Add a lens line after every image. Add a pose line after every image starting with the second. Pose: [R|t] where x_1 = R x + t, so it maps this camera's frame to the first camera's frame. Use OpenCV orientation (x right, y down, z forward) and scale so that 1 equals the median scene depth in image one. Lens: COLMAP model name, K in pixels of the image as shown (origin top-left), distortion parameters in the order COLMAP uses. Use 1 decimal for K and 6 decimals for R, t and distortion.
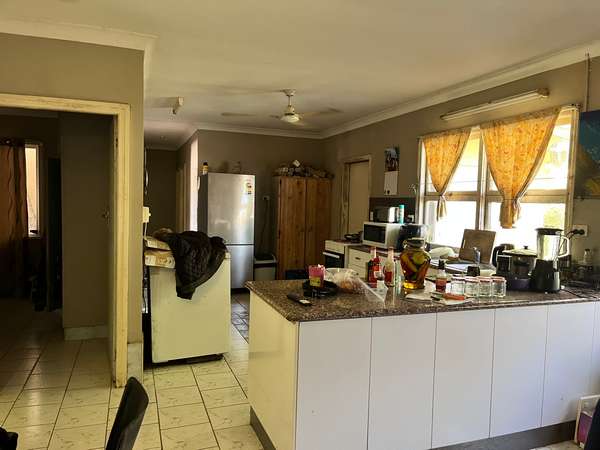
lens RADIAL K [[452.3, 0, 299.8], [0, 452.3, 226.1], [0, 0, 1]] dist [-0.007441, -0.014481]
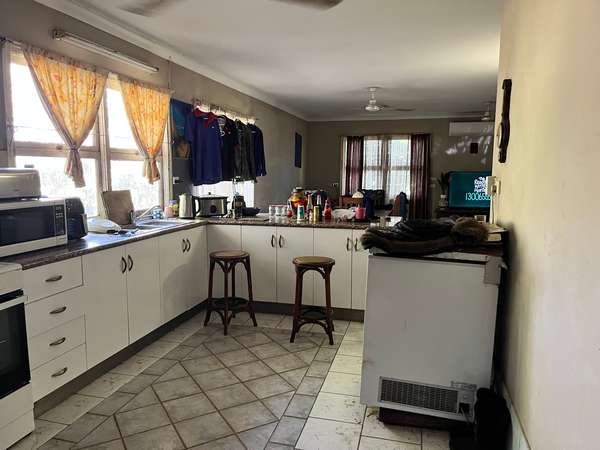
lens RADIAL K [[452.3, 0, 300.3], [0, 452.3, 228.6], [0, 0, 1]] dist [-0.007441, -0.014481]
pose [[-0.819622, -0.102819, 0.563603, -0.433068], [0.006923, 0.981914, 0.189200, -0.086724], [-0.572863, 0.158974, -0.804087, 1.531767]]
